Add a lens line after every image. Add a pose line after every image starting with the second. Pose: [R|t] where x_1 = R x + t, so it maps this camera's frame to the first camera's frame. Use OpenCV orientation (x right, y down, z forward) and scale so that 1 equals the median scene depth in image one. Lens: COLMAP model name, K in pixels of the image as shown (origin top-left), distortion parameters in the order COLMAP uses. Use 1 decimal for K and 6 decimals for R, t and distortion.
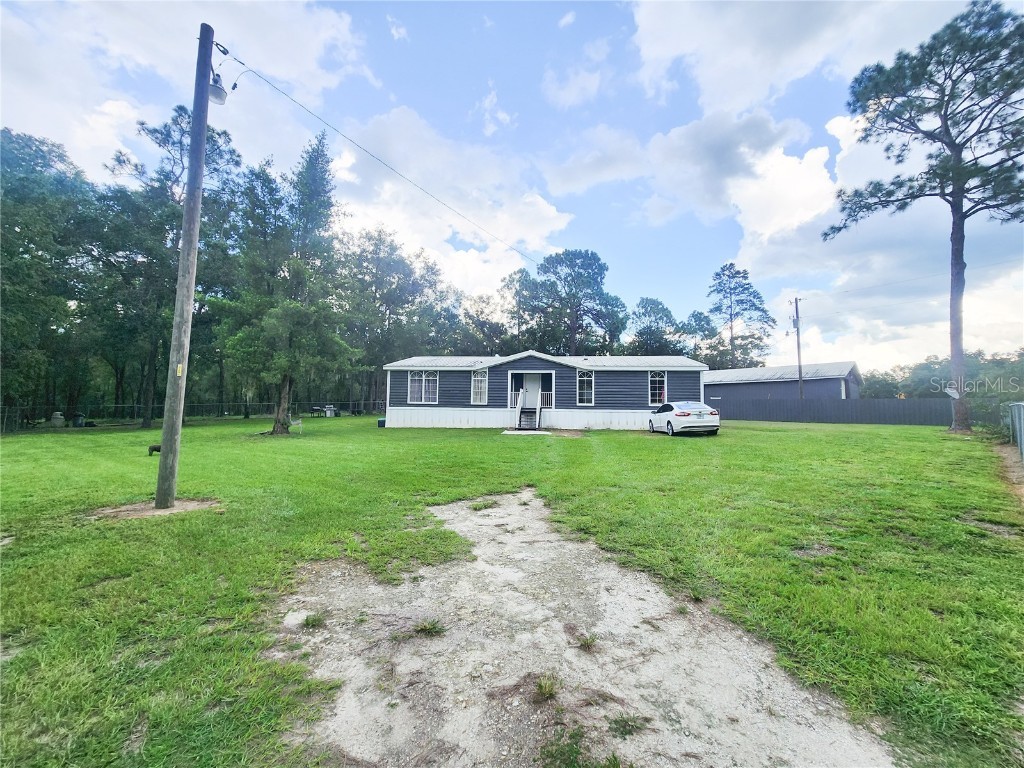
lens RADIAL K [[420.7, 0, 515.0], [0, 420.7, 381.5], [0, 0, 1]] dist [-0.000450, 0.000031]
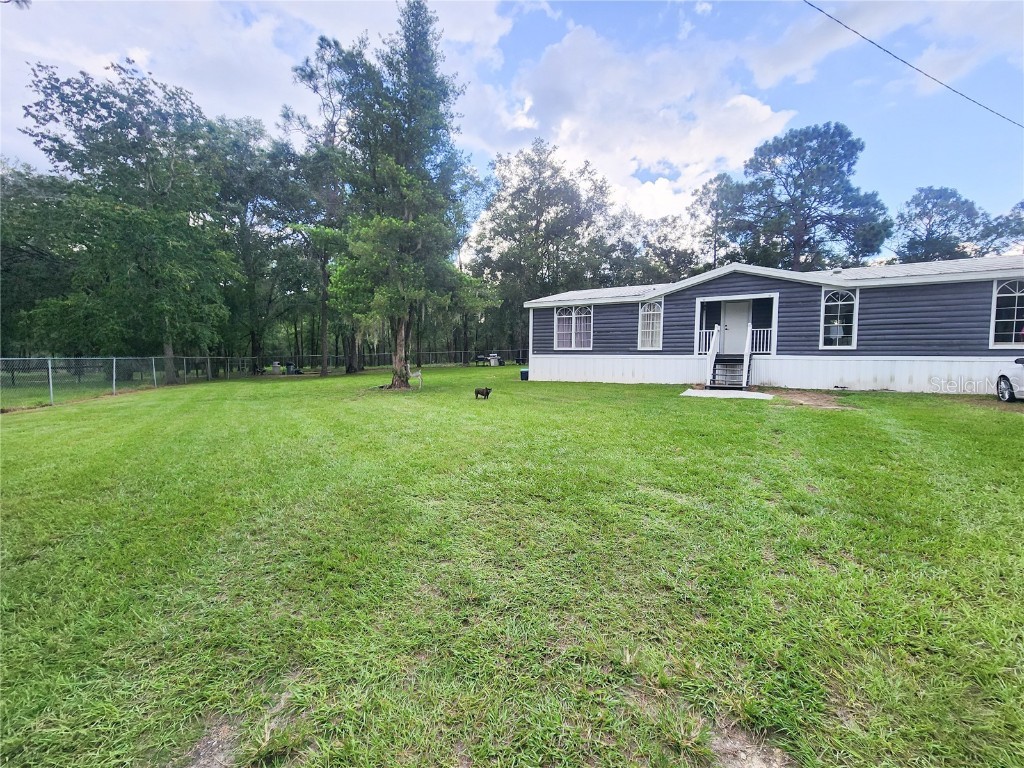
lens RADIAL K [[420.7, 0, 515.0], [0, 420.7, 381.5], [0, 0, 1]] dist [-0.000450, 0.000031]
pose [[0.908659, 0.017563, -0.417169, 0.003458], [0.034024, 0.992678, 0.115903, 0.017120], [0.416150, -0.119510, 0.901408, 0.257960]]
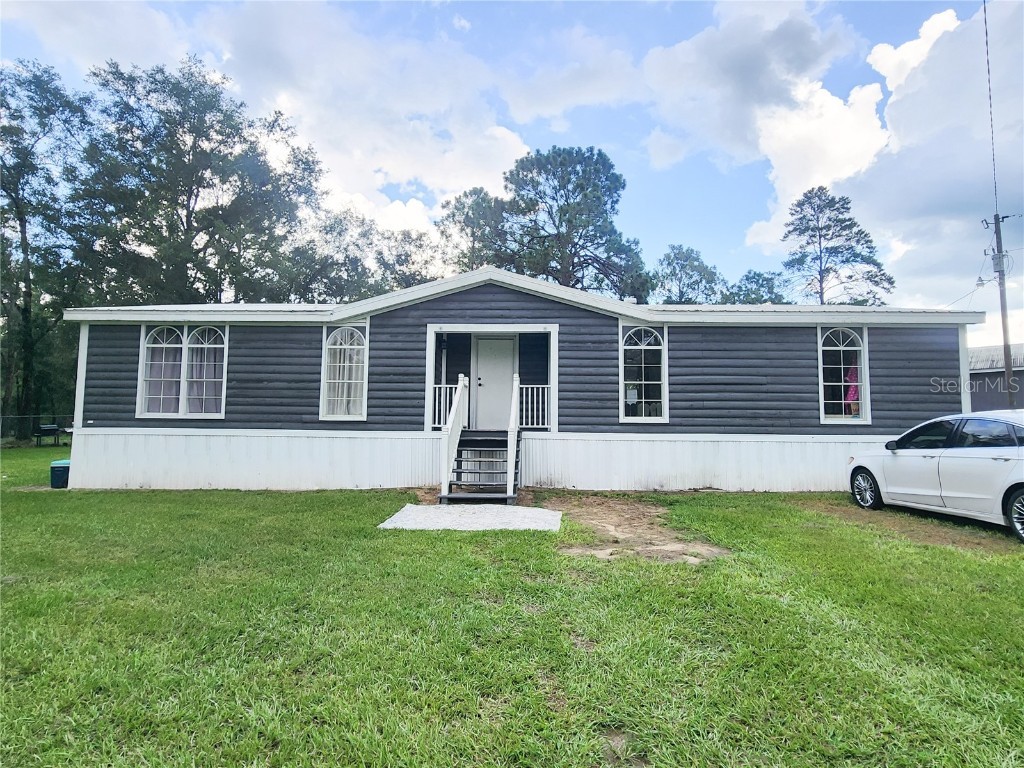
lens RADIAL K [[574.5, 0, 512.0], [0, 574.5, 384.0], [0, 0, 1]] dist [-0.000084, 0.000316]
pose [[0.997464, 0.002387, 0.071134, 0.020116], [-0.002094, 0.999989, -0.004195, 0.024998], [-0.071143, 0.004036, 0.997458, 0.489706]]
